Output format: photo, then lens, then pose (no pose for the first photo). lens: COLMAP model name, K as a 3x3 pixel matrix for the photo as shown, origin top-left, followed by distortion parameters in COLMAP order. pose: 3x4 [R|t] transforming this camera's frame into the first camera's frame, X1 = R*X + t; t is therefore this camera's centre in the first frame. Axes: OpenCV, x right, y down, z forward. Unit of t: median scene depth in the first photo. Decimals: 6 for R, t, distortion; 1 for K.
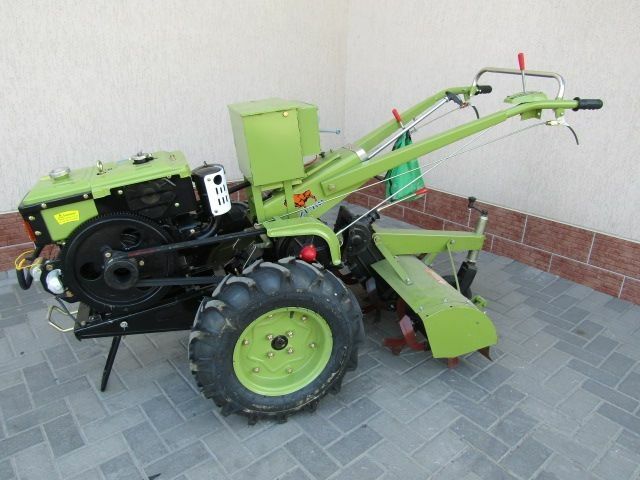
lens RADIAL K [[456.0, 0, 320.0], [0, 456.0, 240.0], [0, 0, 1]] dist [-0.009916, 0.000587]
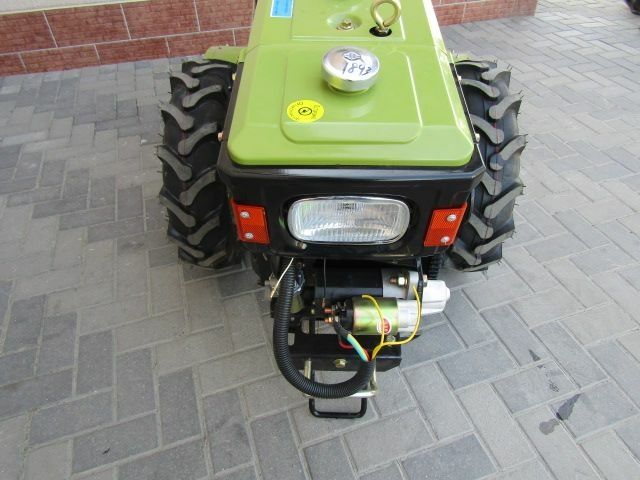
lens RADIAL K [[456.0, 0, 320.0], [0, 456.0, 240.0], [0, 0, 1]] dist [-0.009916, 0.000587]
pose [[0.362444, -0.644097, 0.673627, -0.505024], [0.350548, 0.763909, 0.541810, -0.137769], [-0.863568, 0.039763, 0.502661, 0.479609]]
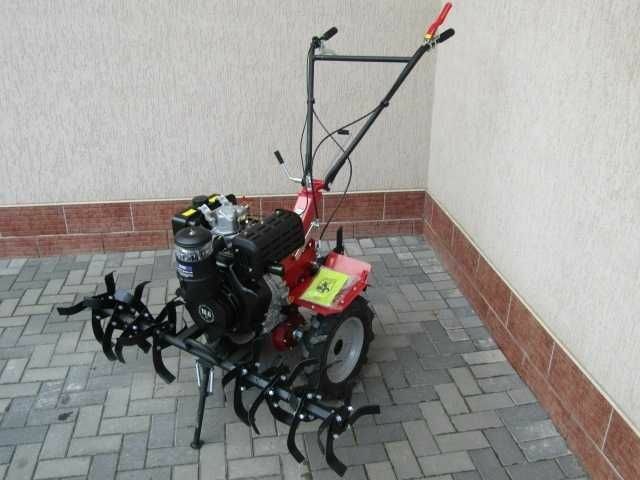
lens RADIAL K [[613.3, 0, 320.0], [0, 613.3, 240.0], [0, 0, 1]] dist [-0.019431, 0.006244]
pose [[0.852509, 0.193199, -0.485698, 0.611208], [-0.166713, 0.981157, 0.097662, -0.236741], [0.495414, -0.002286, 0.868654, 0.126062]]
